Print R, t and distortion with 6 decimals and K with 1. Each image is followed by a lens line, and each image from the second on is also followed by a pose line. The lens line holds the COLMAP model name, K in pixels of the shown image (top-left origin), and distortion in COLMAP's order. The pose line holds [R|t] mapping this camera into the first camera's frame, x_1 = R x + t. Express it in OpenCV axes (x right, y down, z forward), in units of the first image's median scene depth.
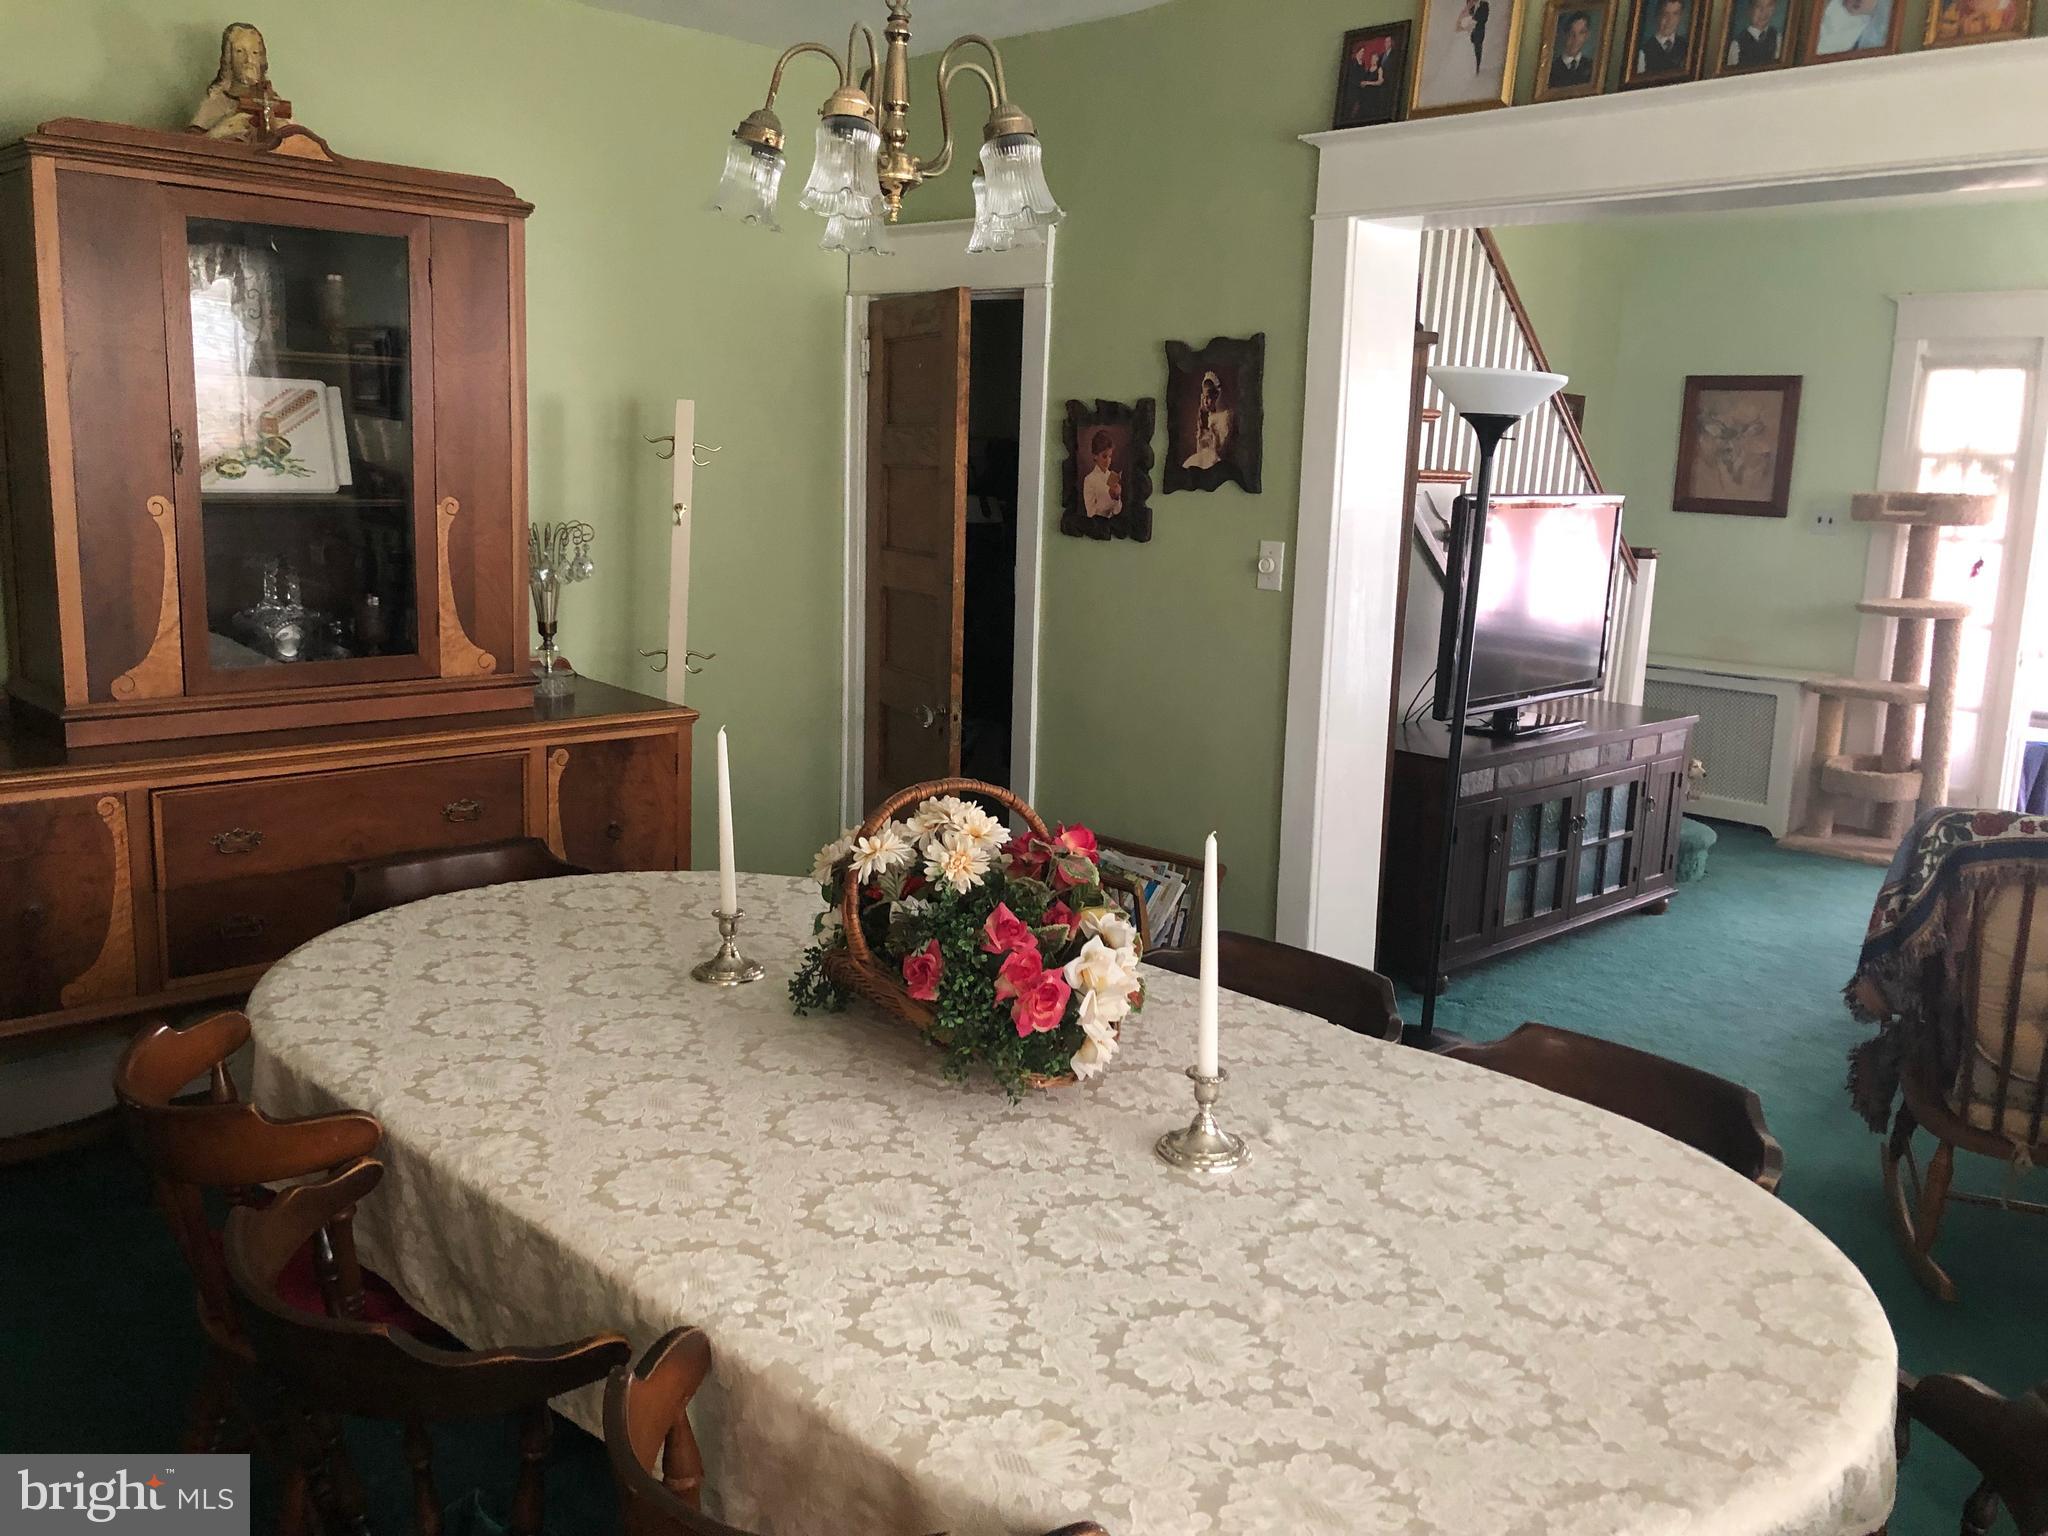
lens RADIAL K [[1704.0, 0, 1024.2], [0, 1704.0, 759.7], [0, 0, 1]] dist [0.027289, -0.033559]
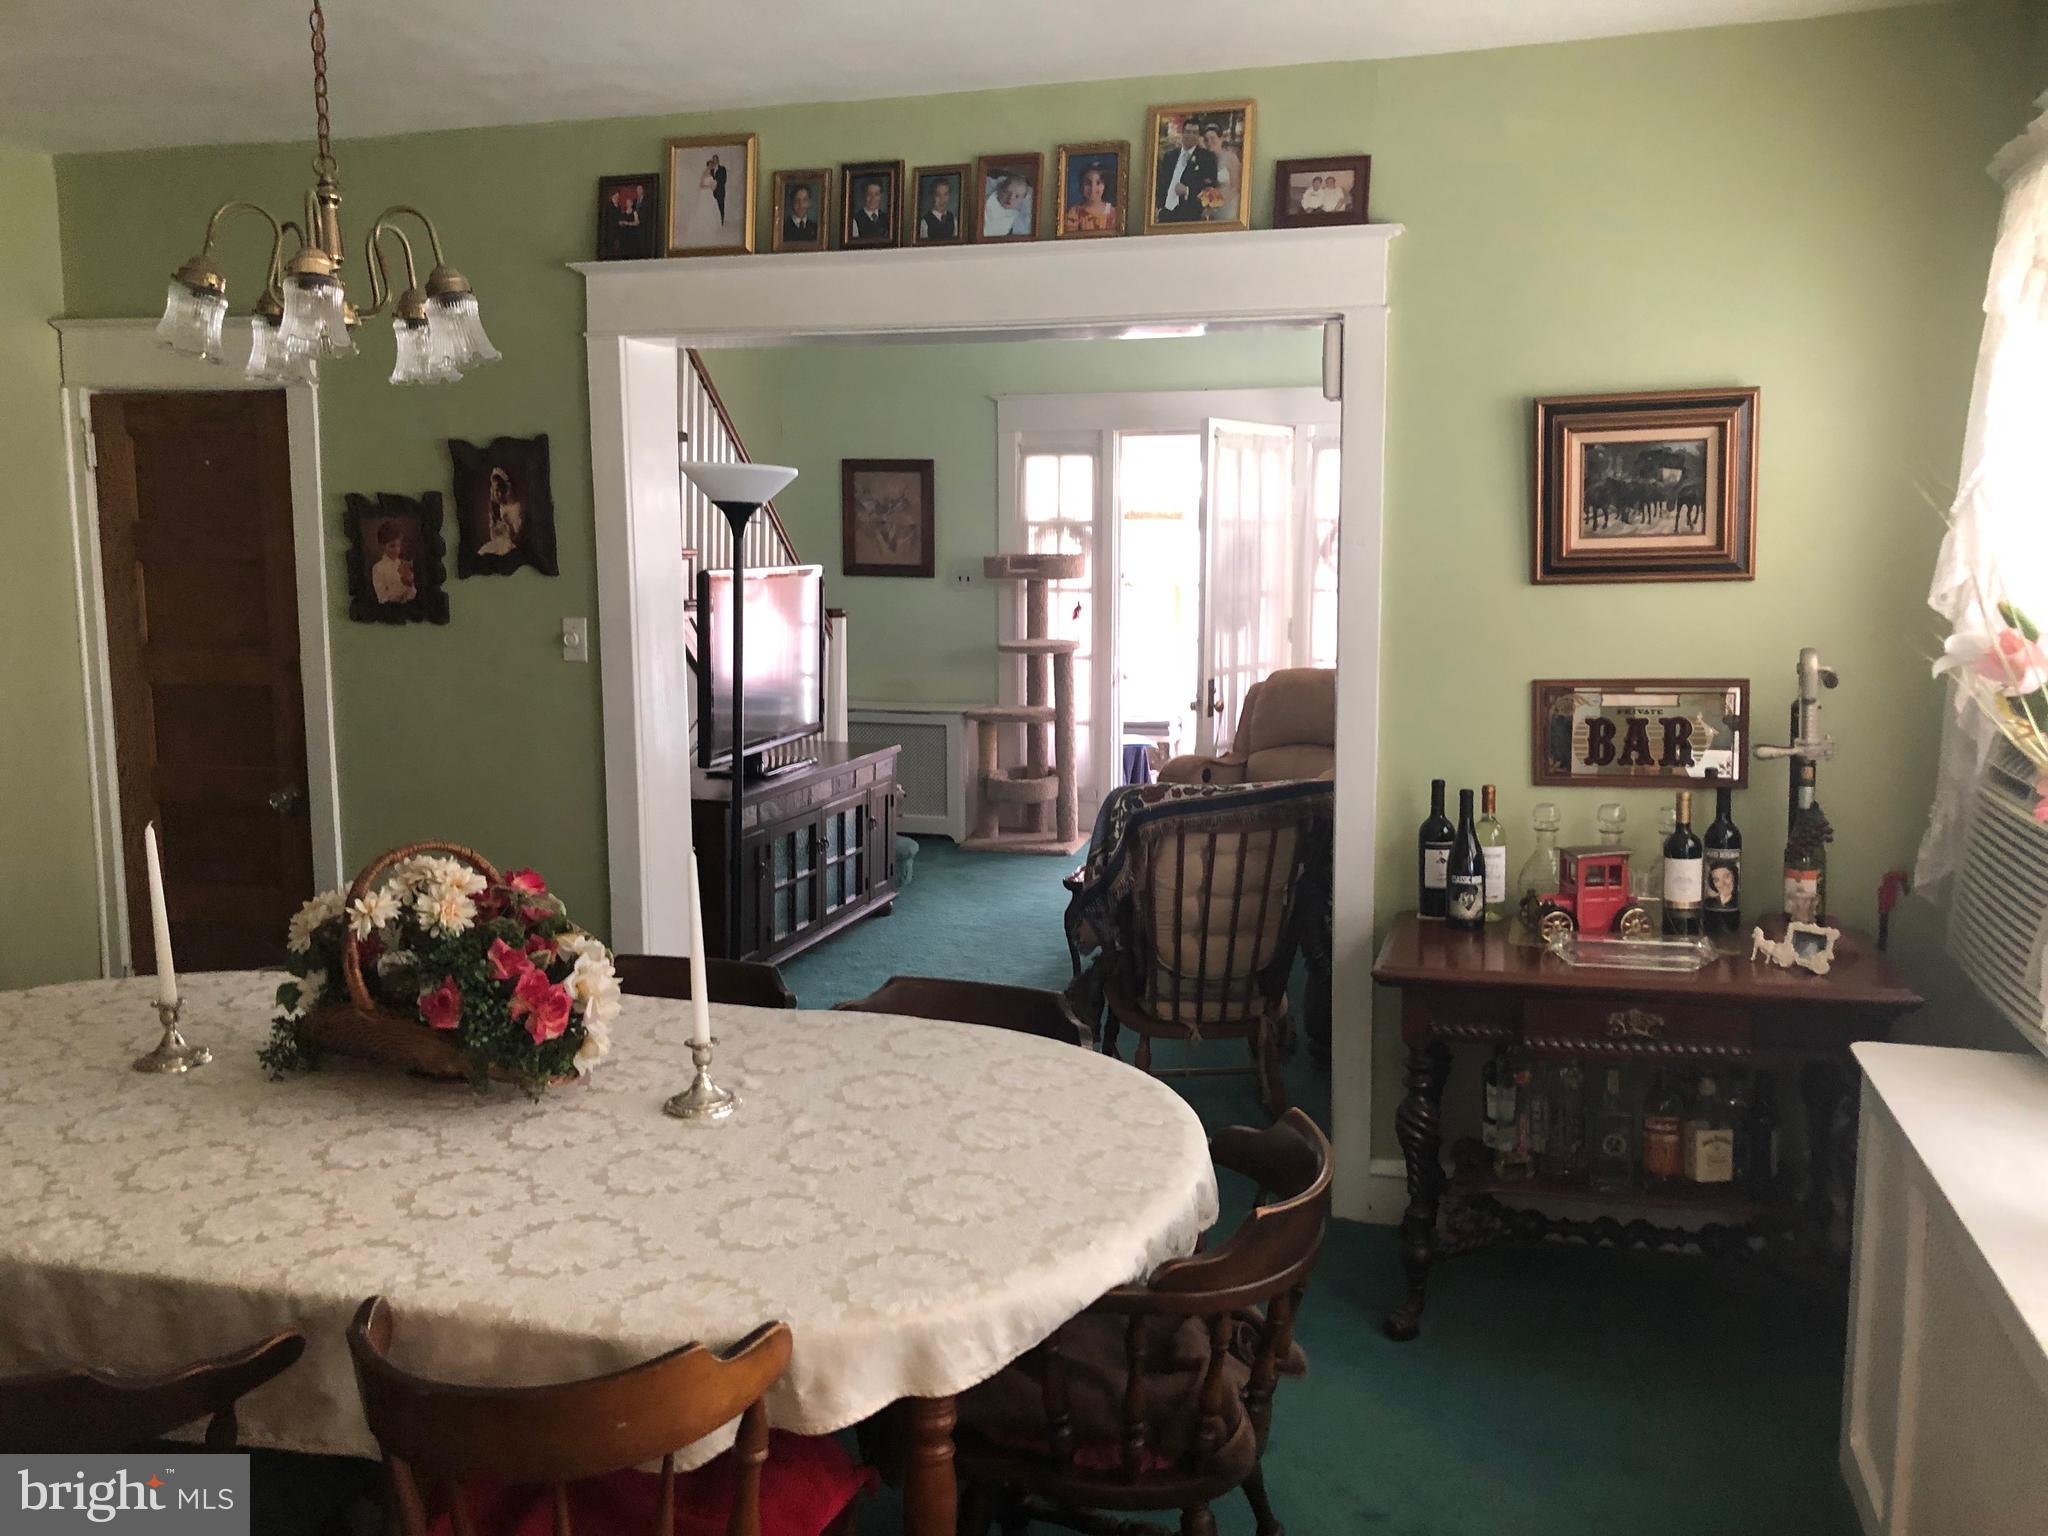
lens RADIAL K [[1659.3, 0, 1092.4], [0, 1659.3, 764.6], [0, 0, 1]] dist [0.108610, -0.206216]
pose [[0.857113, -0.098223, 0.505678, -0.141619], [0.115060, 0.993356, -0.002075, 0.009702], [-0.502114, 0.059962, 0.862720, -0.124667]]
